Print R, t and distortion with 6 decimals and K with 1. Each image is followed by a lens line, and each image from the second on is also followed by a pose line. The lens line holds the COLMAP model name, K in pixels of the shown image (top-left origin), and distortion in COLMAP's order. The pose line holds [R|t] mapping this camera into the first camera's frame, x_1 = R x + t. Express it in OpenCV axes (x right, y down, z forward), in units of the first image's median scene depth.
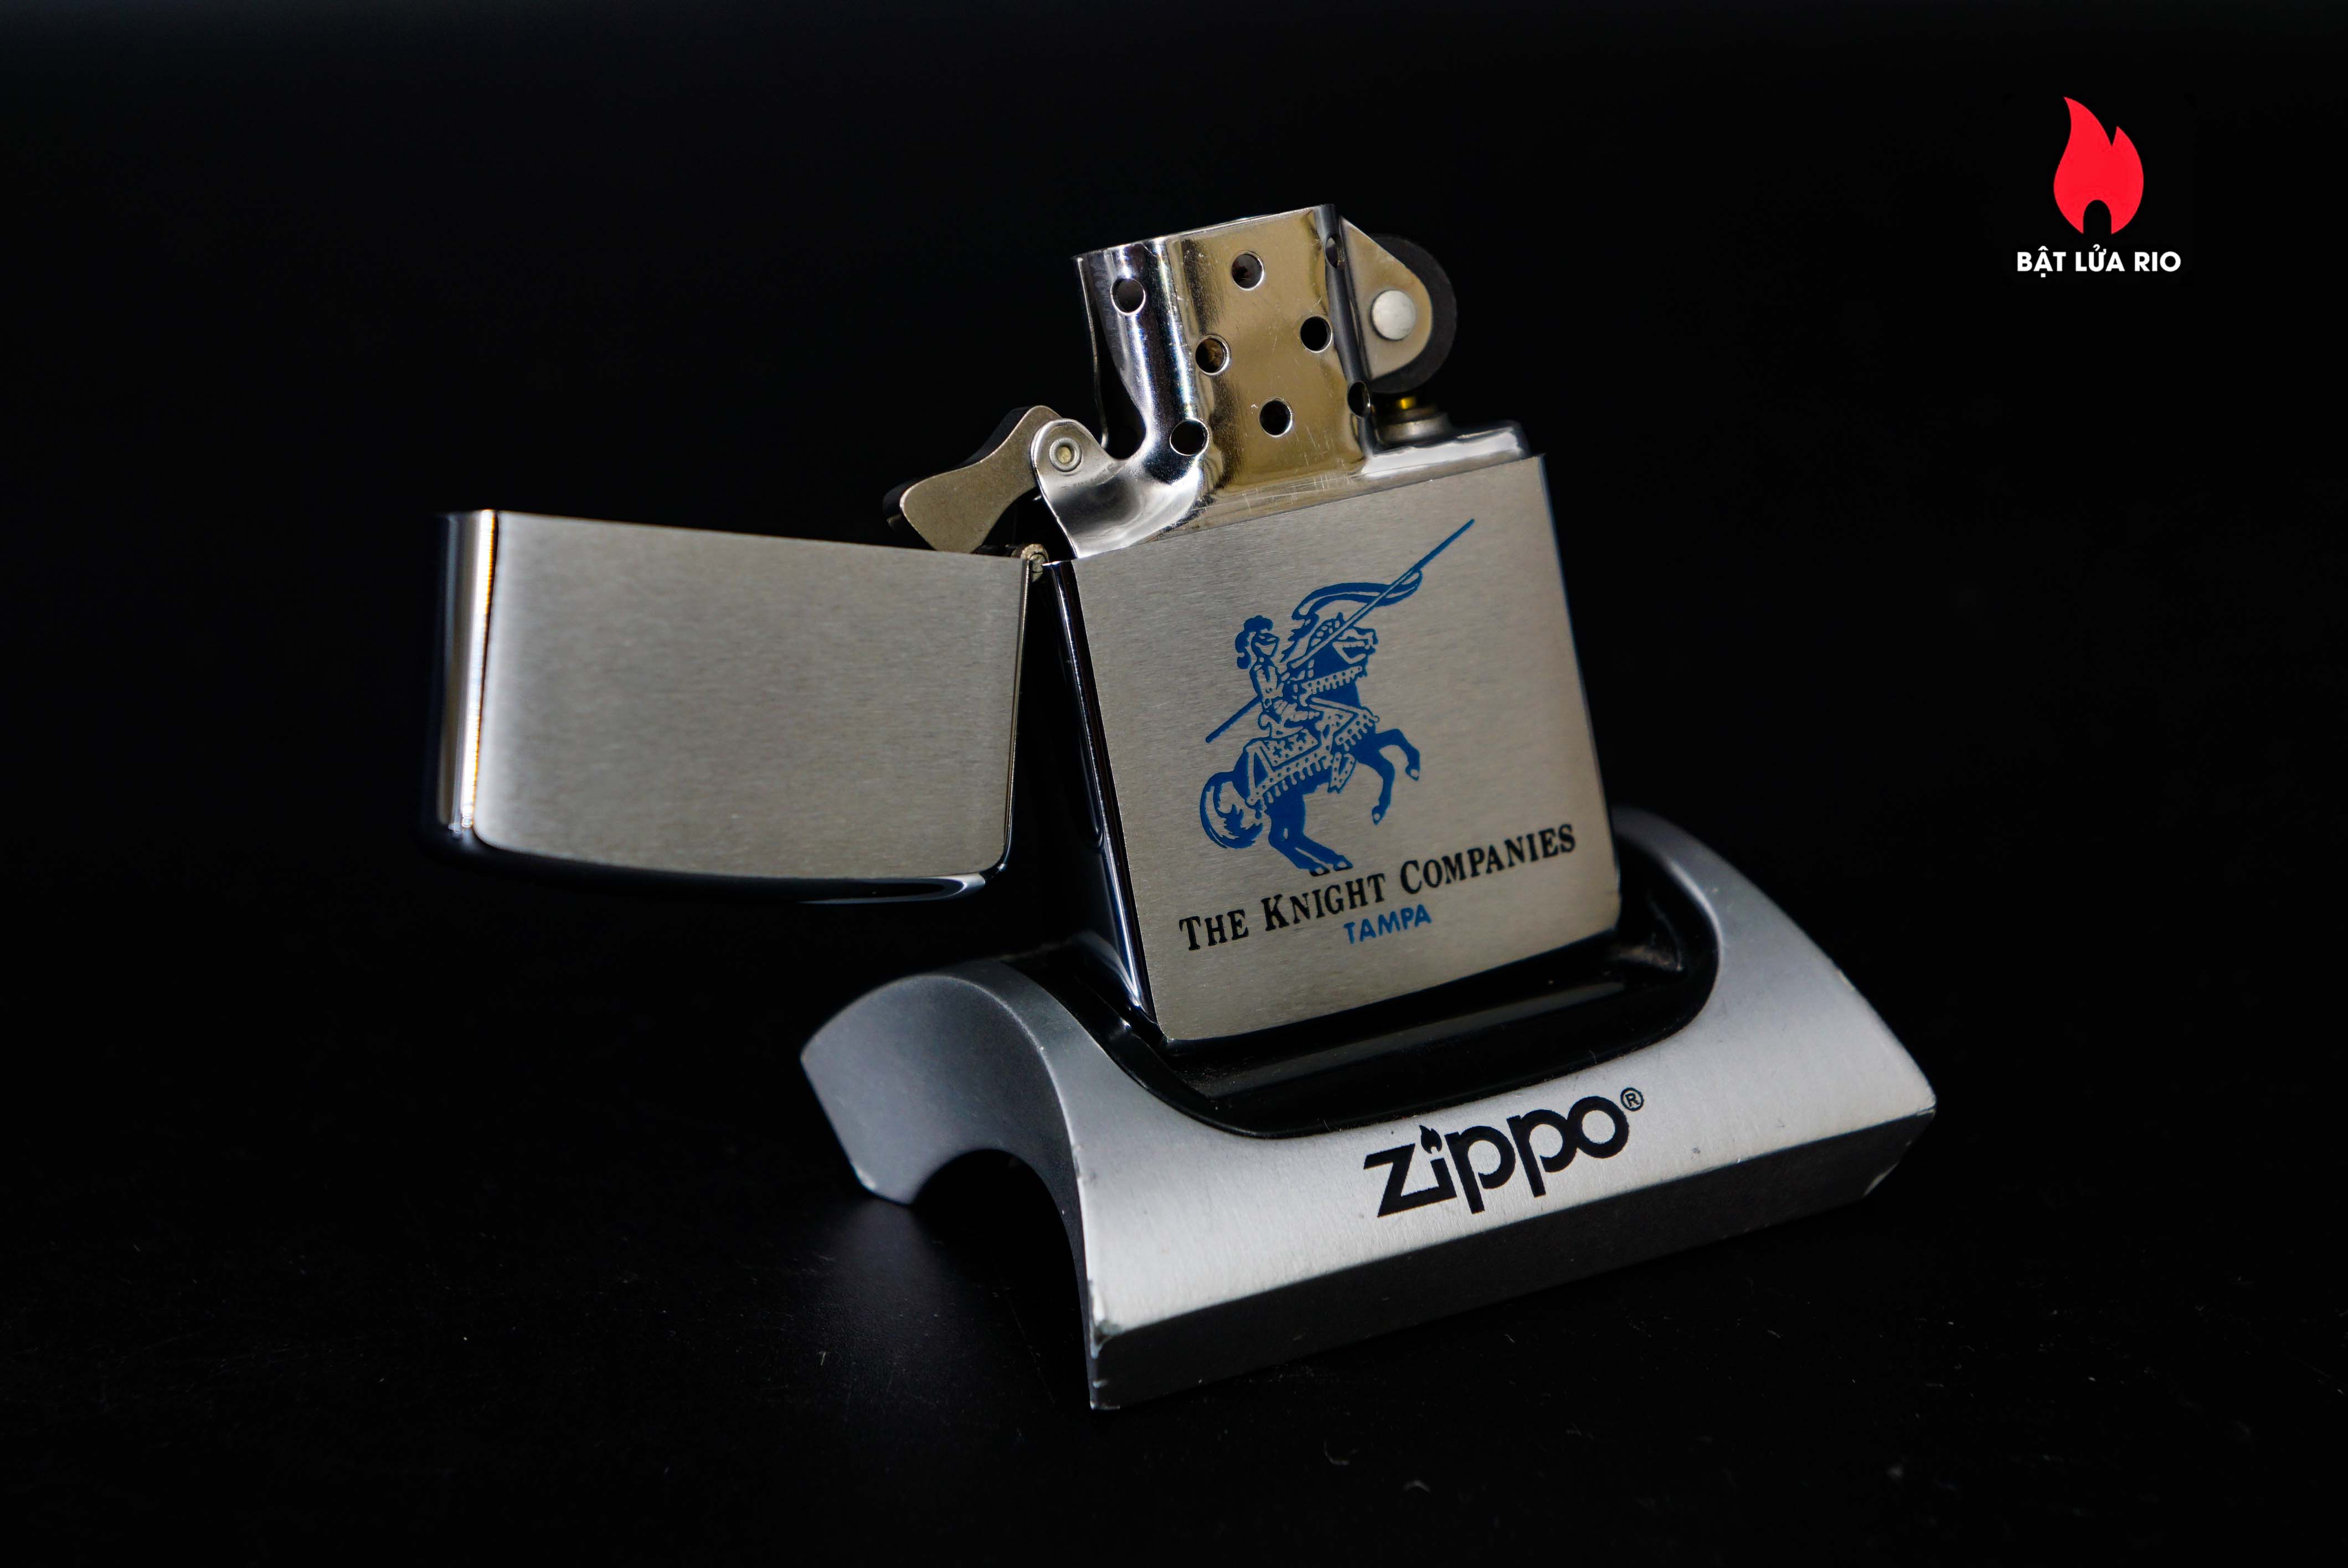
lens RADIAL K [[5554.6, 0, 1172.6], [0, 5554.6, 779.9], [0, 0, 1]] dist [0.153724, 0.000000]
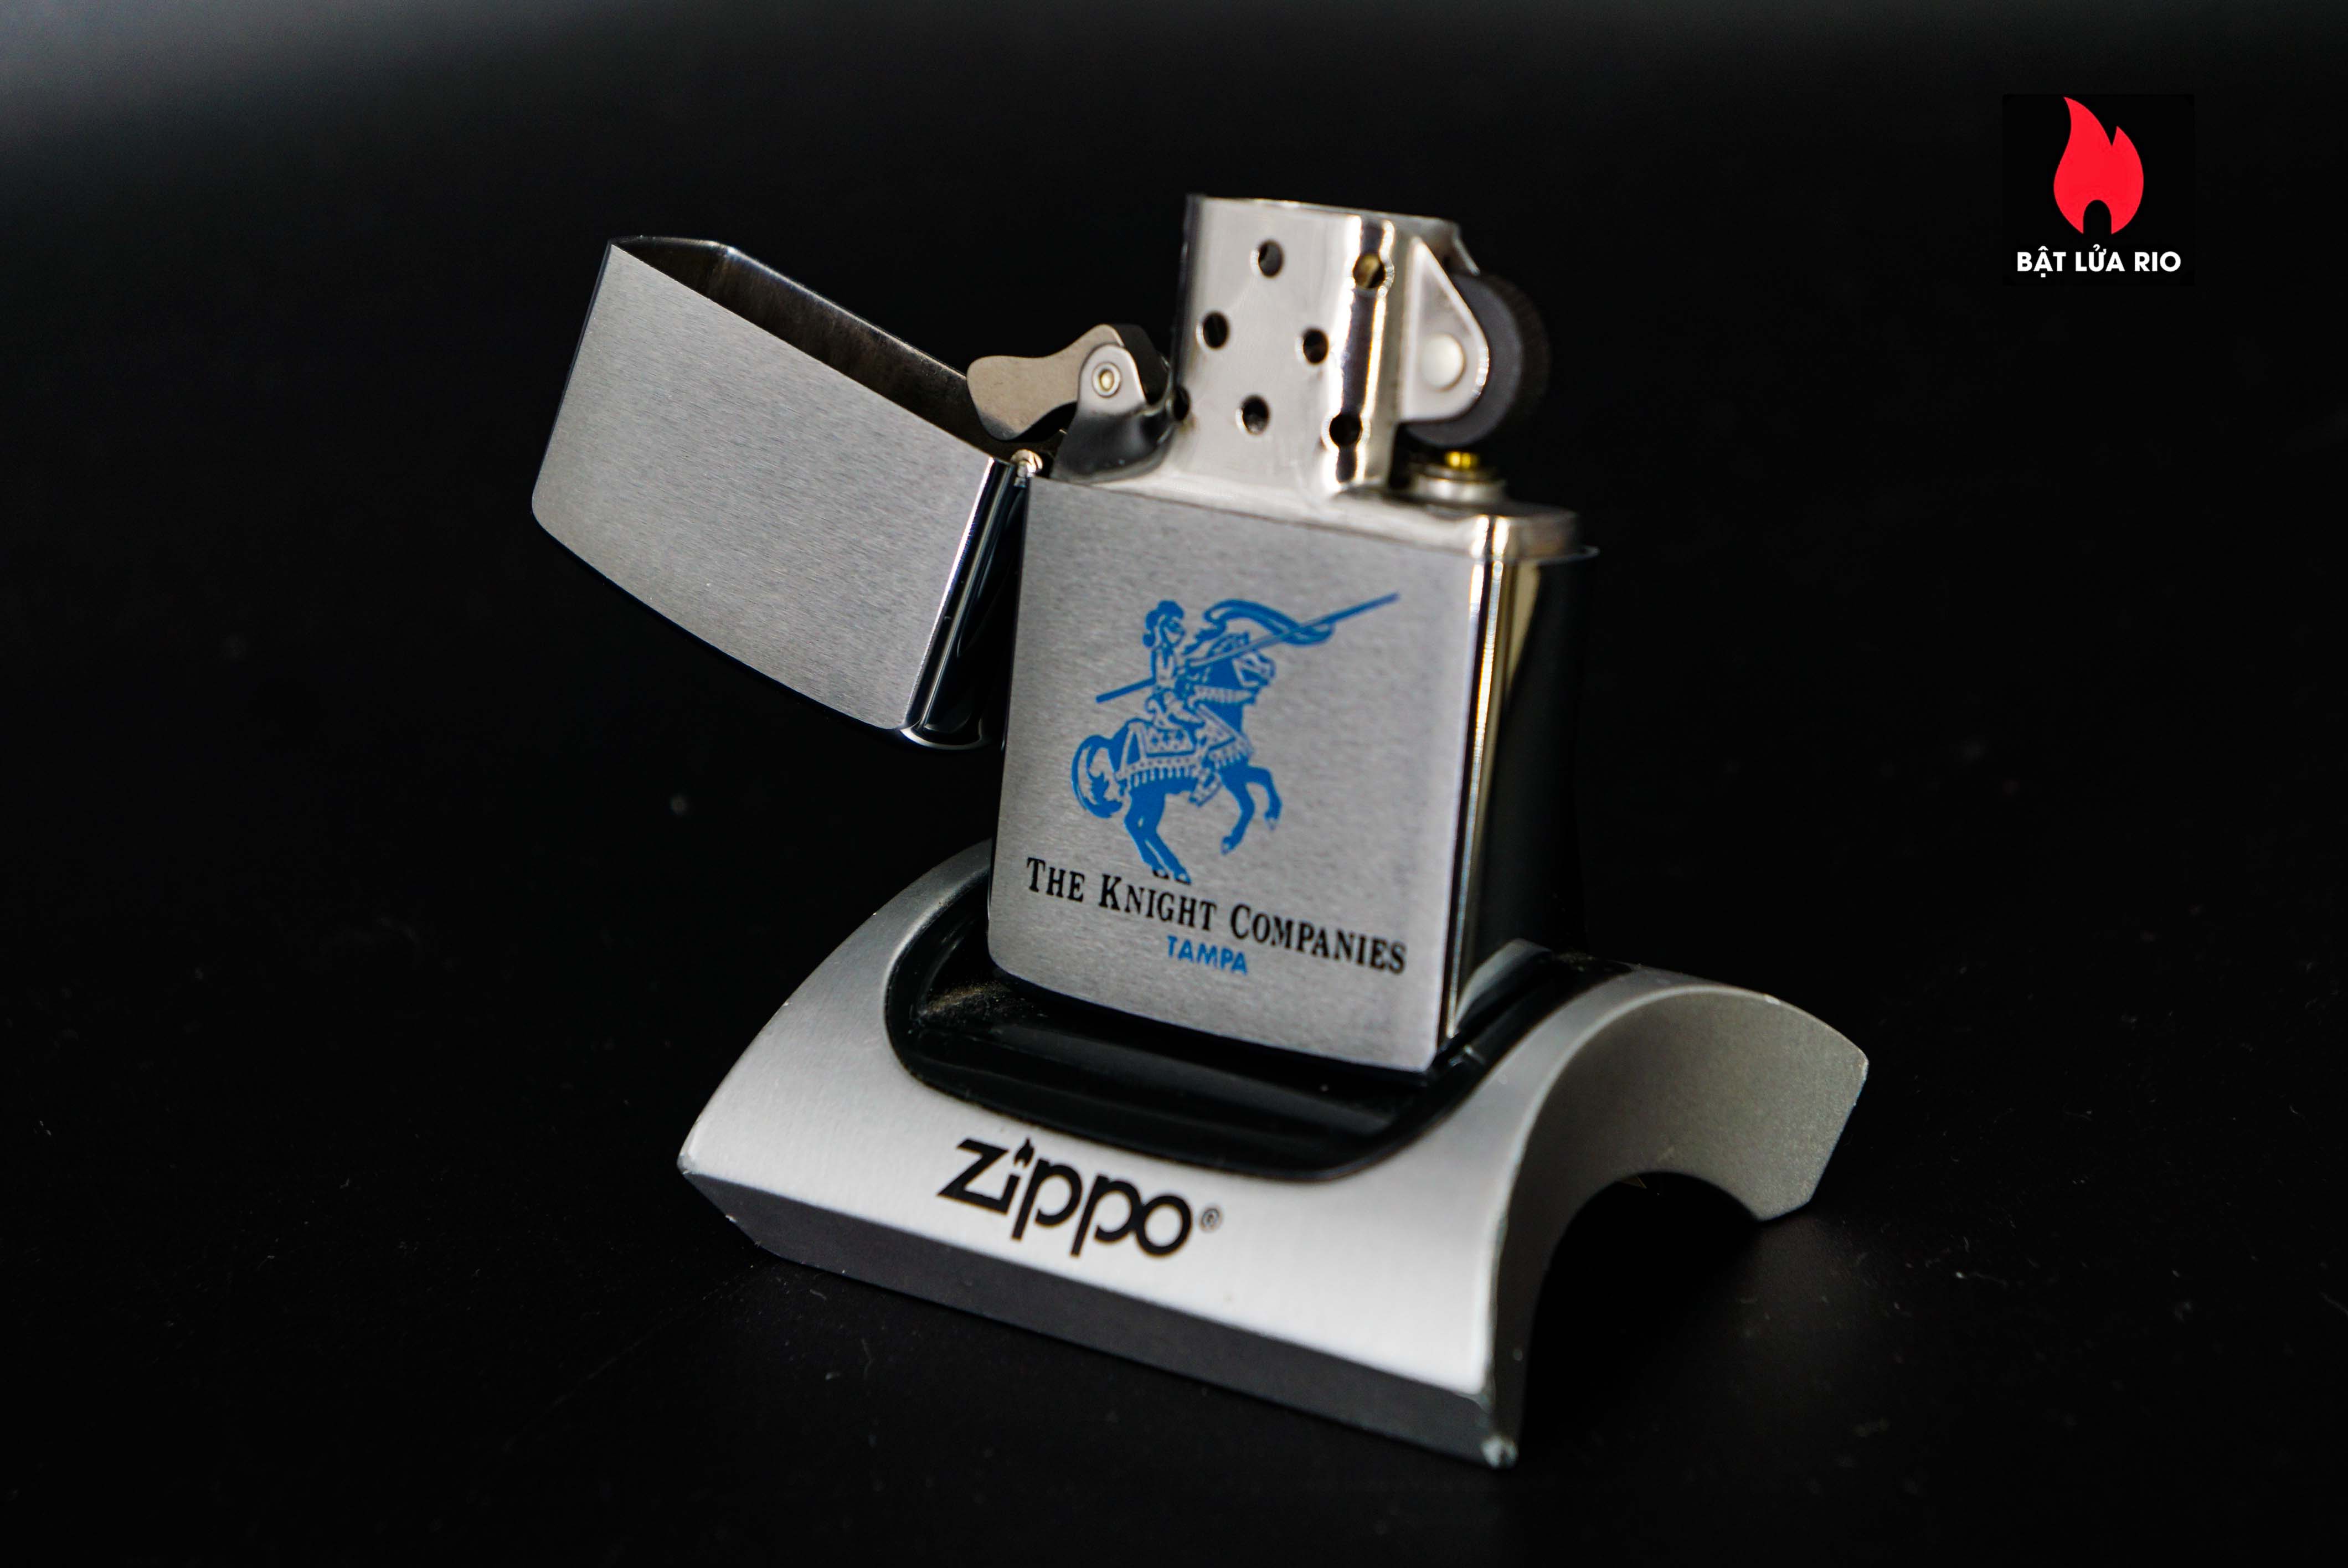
lens RADIAL K [[5554.6, 0, 1173.5], [0, 5554.6, 788.0], [0, 0, 1]] dist [0.153724, 0.000000]
pose [[0.476772, 0.371665, -0.796589, 0.792733], [-0.287362, 0.922325, 0.258339, -0.247830], [0.830730, 0.105740, 0.546541, 0.472473]]
